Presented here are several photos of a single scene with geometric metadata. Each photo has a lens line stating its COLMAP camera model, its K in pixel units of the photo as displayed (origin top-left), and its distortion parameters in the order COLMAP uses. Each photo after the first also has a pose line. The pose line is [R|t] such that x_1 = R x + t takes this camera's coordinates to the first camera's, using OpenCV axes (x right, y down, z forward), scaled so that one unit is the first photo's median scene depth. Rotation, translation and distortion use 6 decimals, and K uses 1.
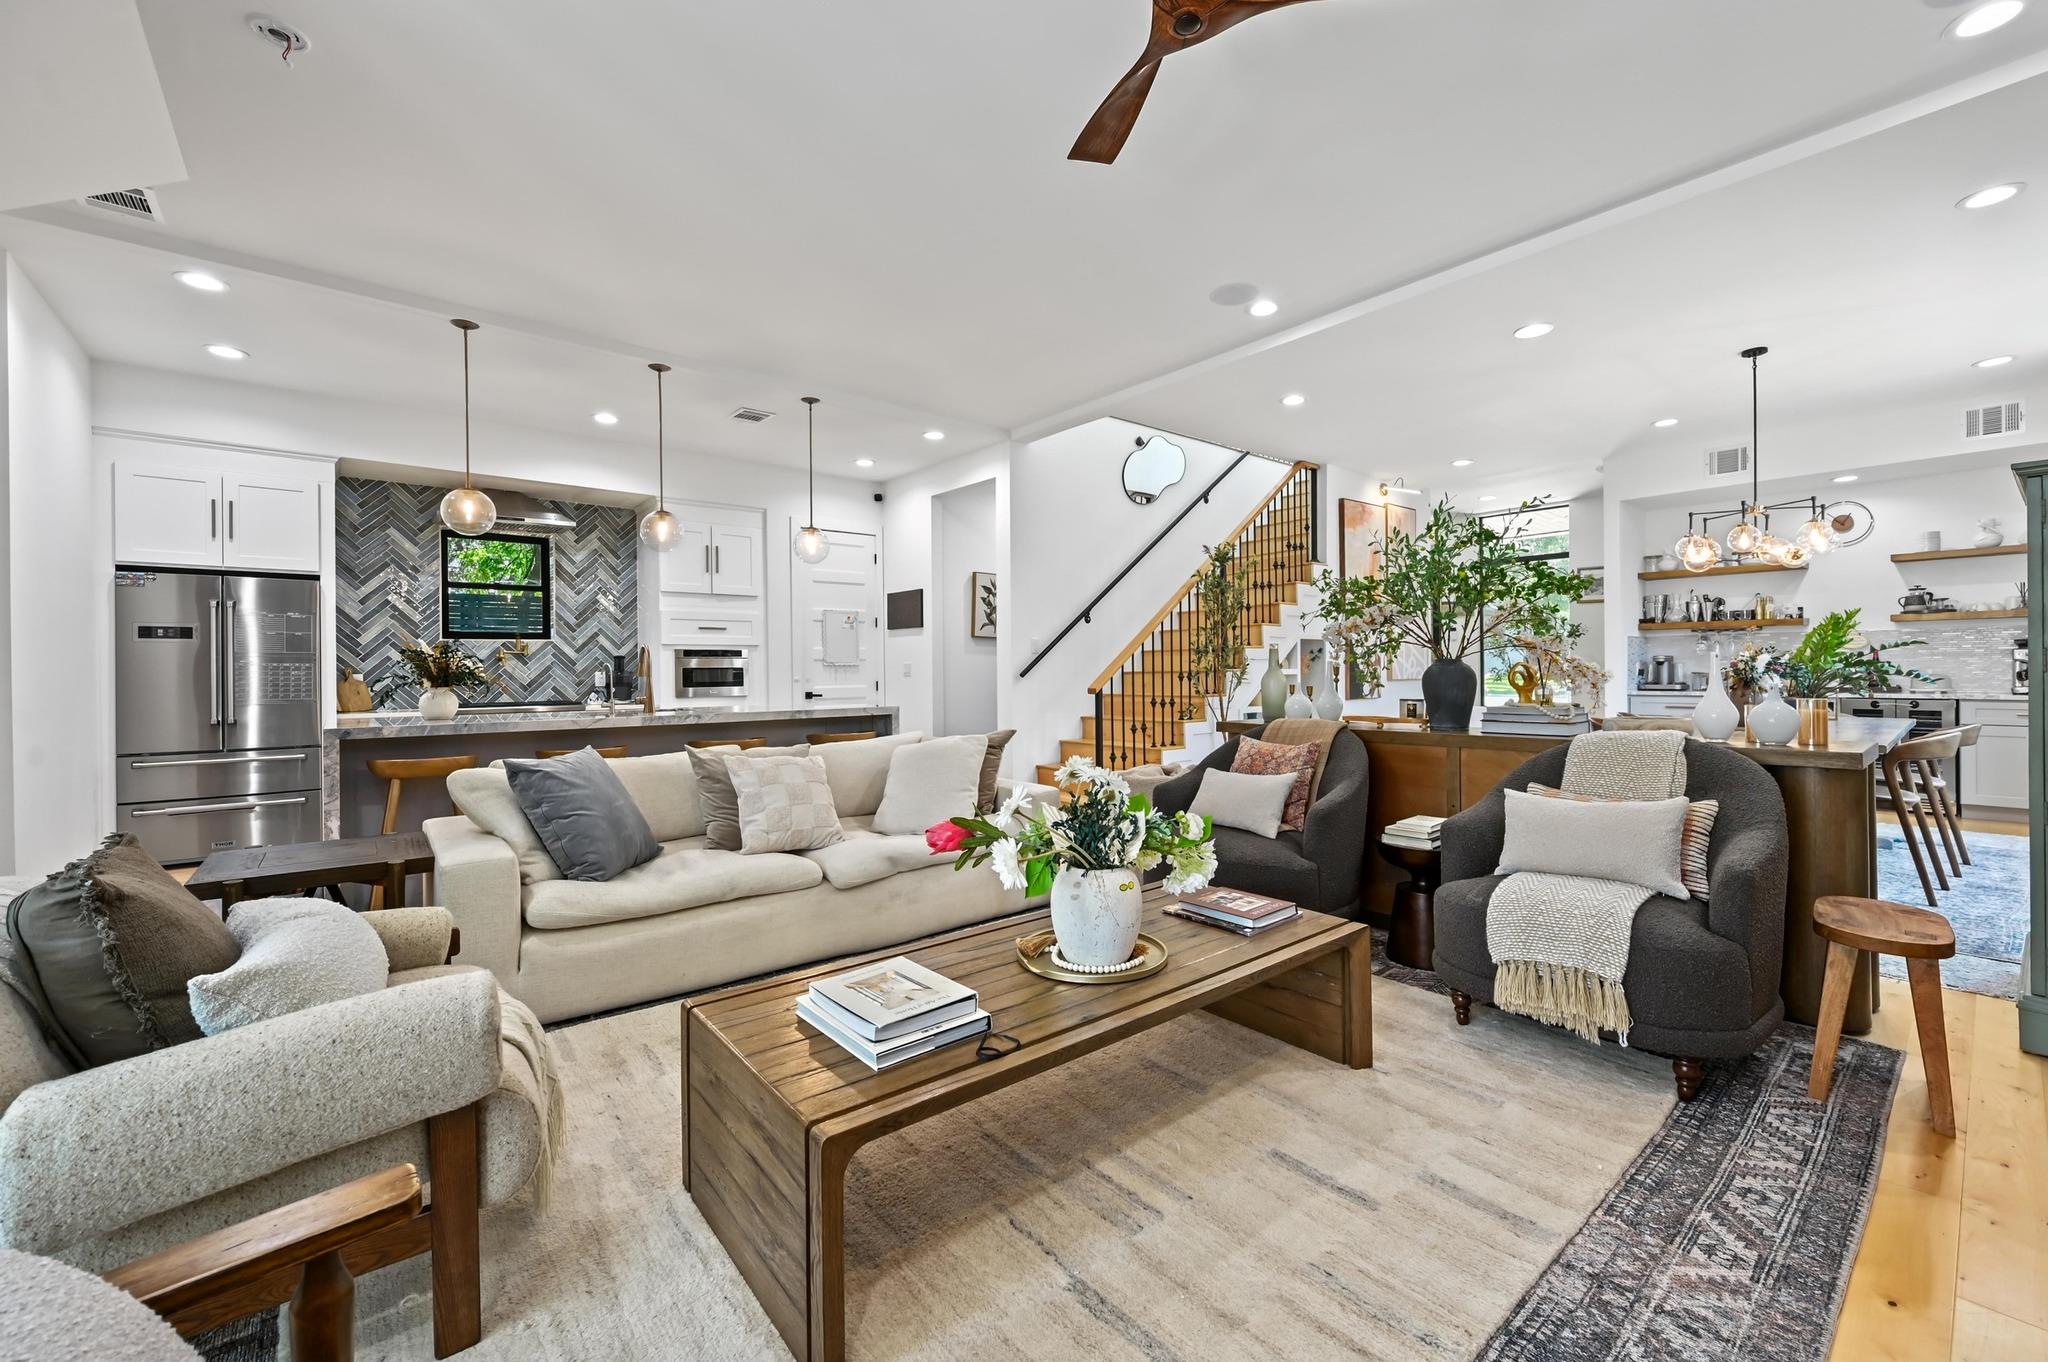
lens RADIAL K [[801.7, 0, 1021.1], [0, 801.7, 675.3], [0, 0, 1]] dist [0.001939, 0.000366]
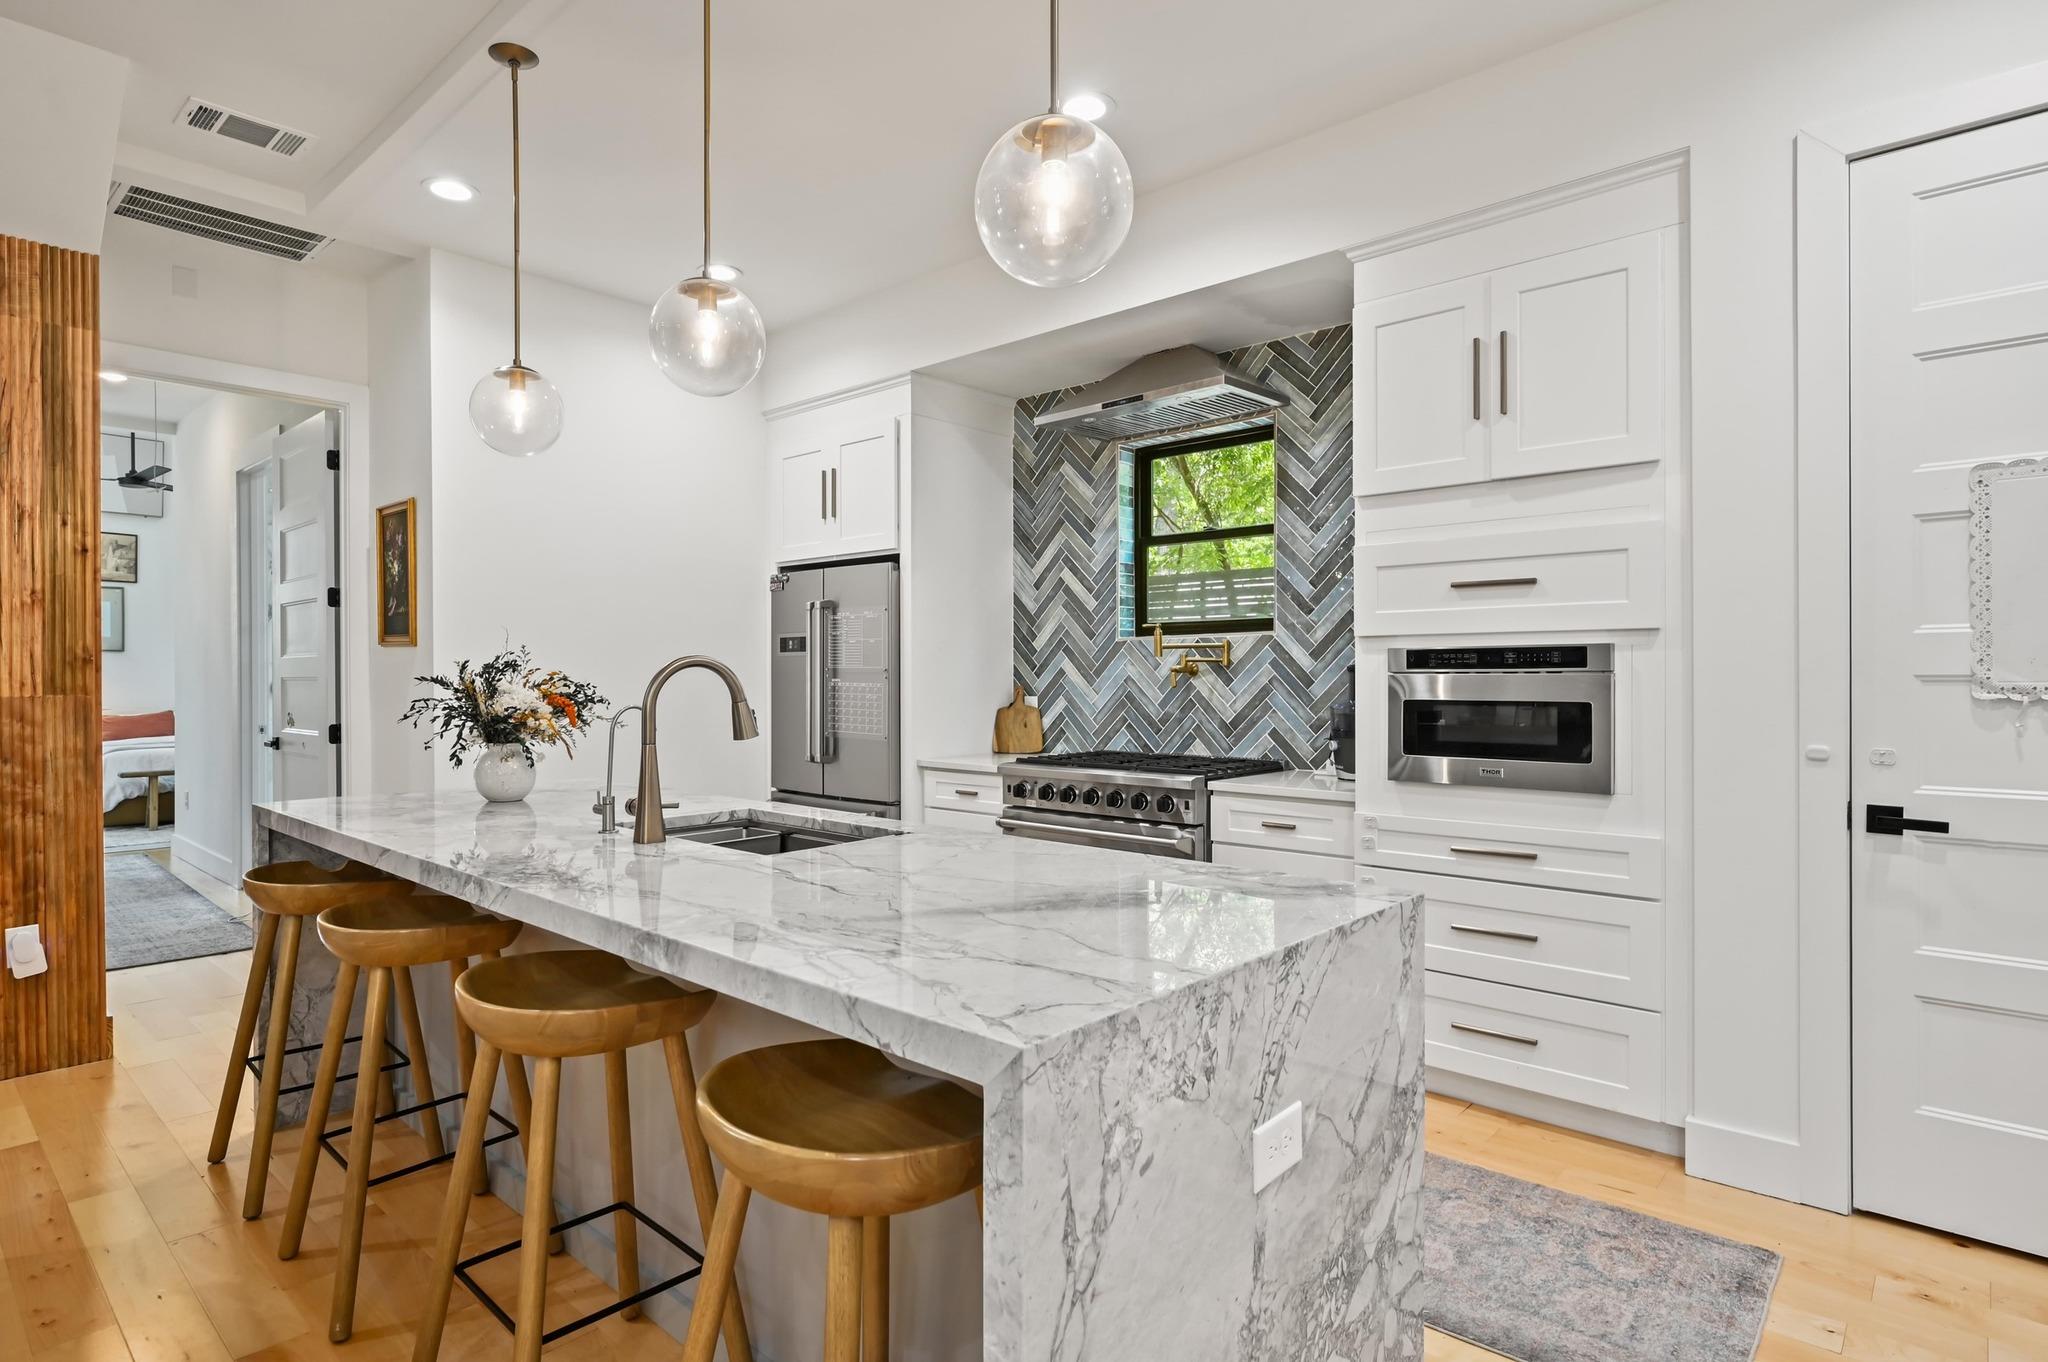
lens RADIAL K [[1068.3, 0, 1018.6], [0, 1068.3, 674.6], [0, 0, 1]] dist [0.000409, 0.000114]
pose [[0.141005, 0.011246, -0.989945, 0.030061], [-0.003243, 0.999935, 0.010898, -0.026012], [0.990004, 0.001673, 0.141033, 0.781981]]
